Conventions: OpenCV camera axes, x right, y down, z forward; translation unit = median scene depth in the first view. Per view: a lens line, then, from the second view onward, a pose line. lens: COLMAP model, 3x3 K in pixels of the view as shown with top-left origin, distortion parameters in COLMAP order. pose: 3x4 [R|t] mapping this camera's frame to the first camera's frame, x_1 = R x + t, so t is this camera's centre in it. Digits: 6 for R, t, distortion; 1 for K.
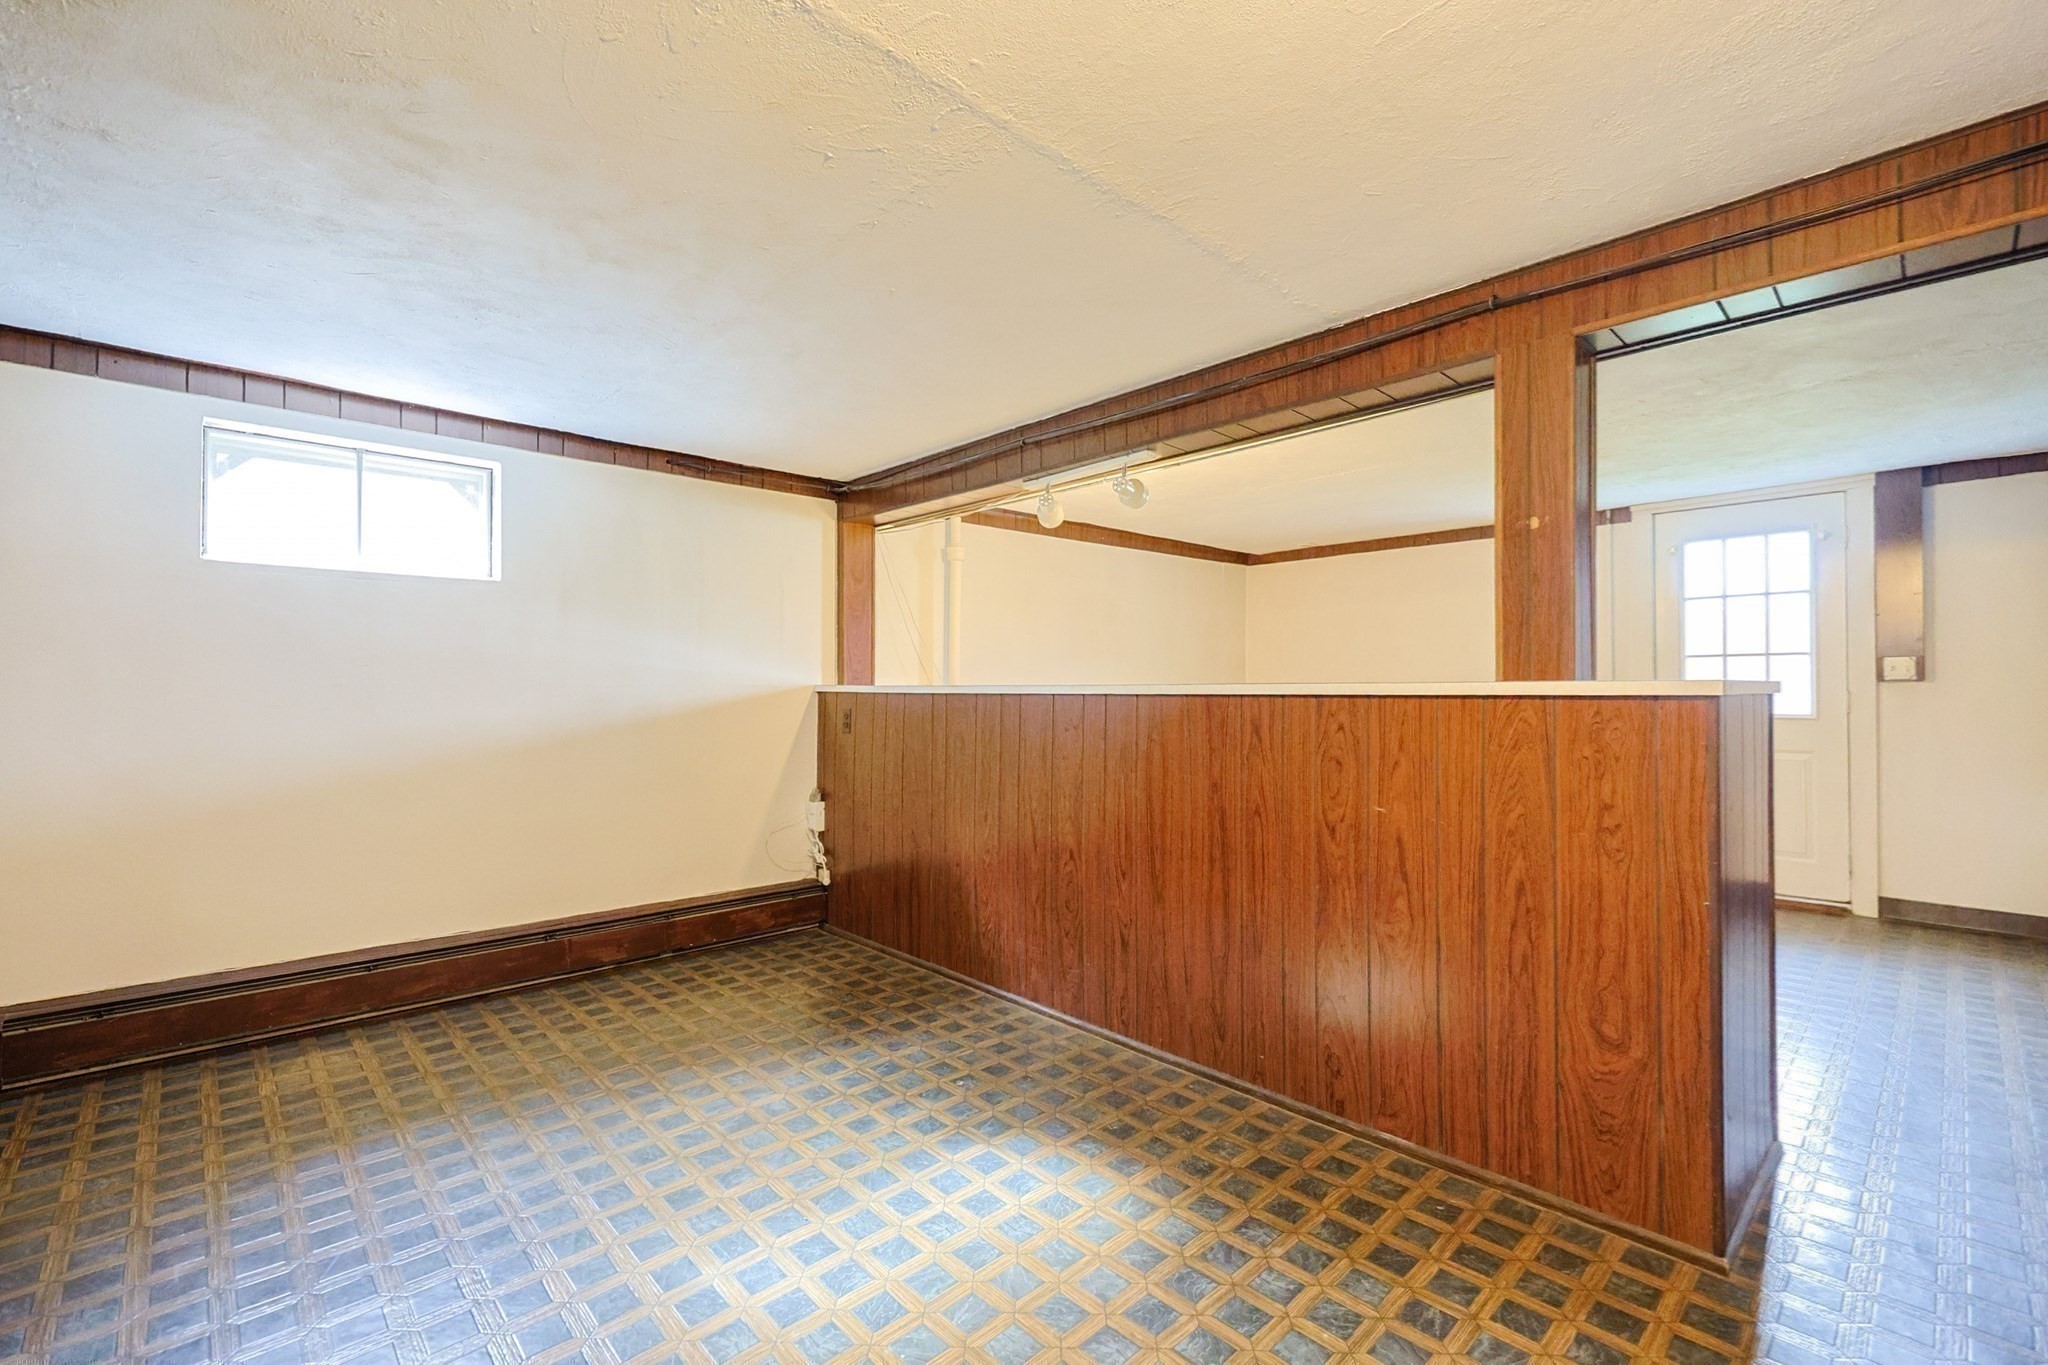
lens RADIAL K [[873.4, 0, 1031.4], [0, 873.4, 676.5], [0, 0, 1]] dist [-0.001154, 0.000080]
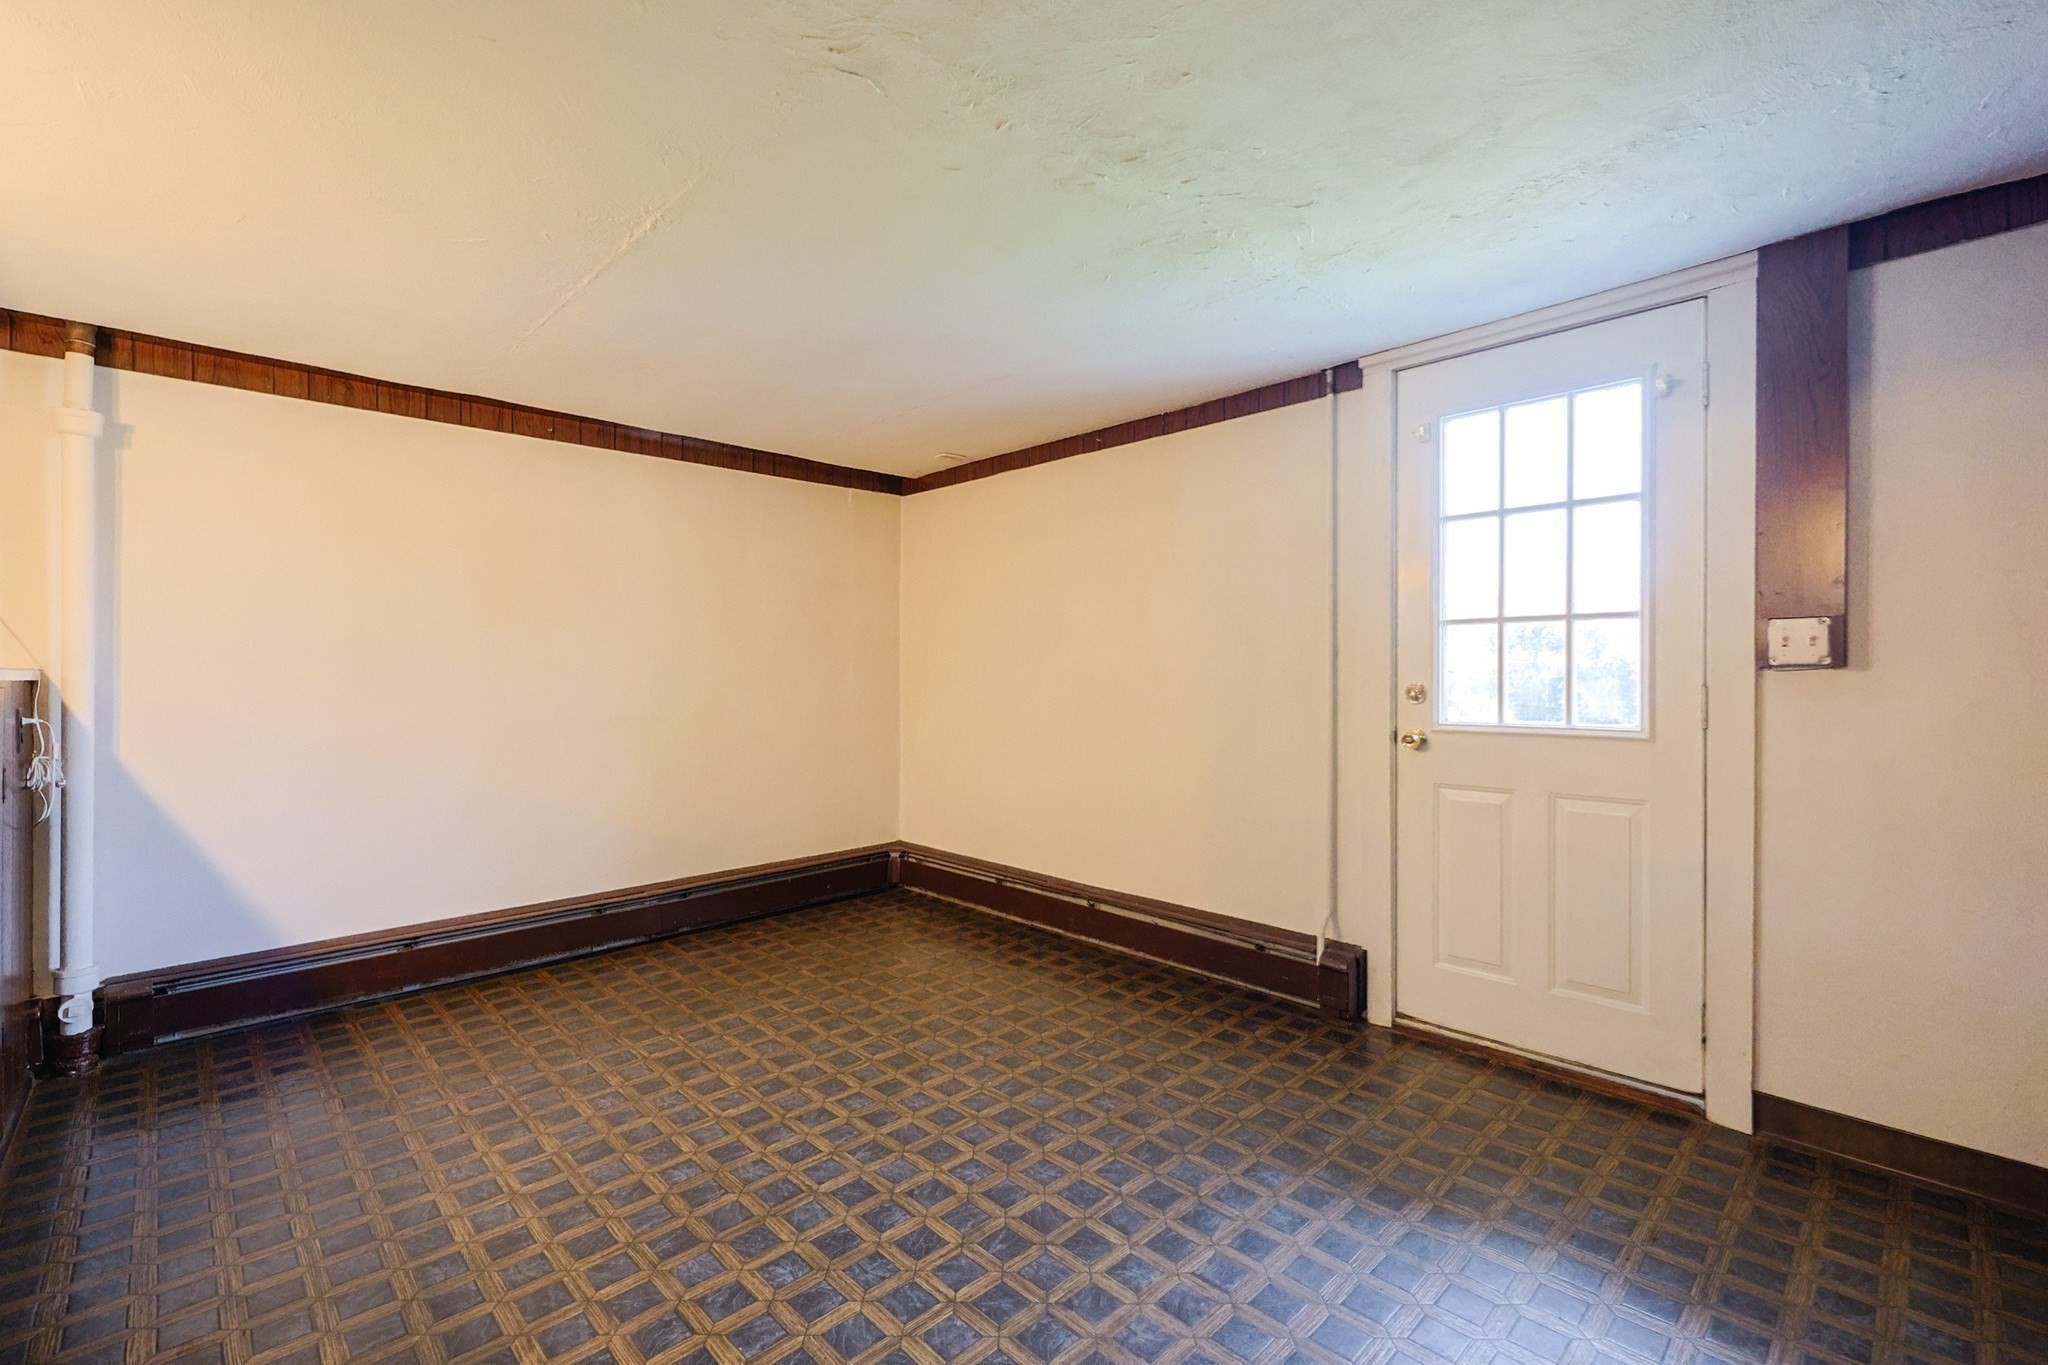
lens RADIAL K [[869.0, 0, 1028.5], [0, 869.0, 670.7], [0, 0, 1]] dist [-0.046032, 0.016236]
pose [[0.999714, 0.006805, 0.022916, 0.500503], [-0.007026, 0.999929, 0.009608, 0.003453], [-0.022849, -0.009767, 0.999691, 0.486584]]
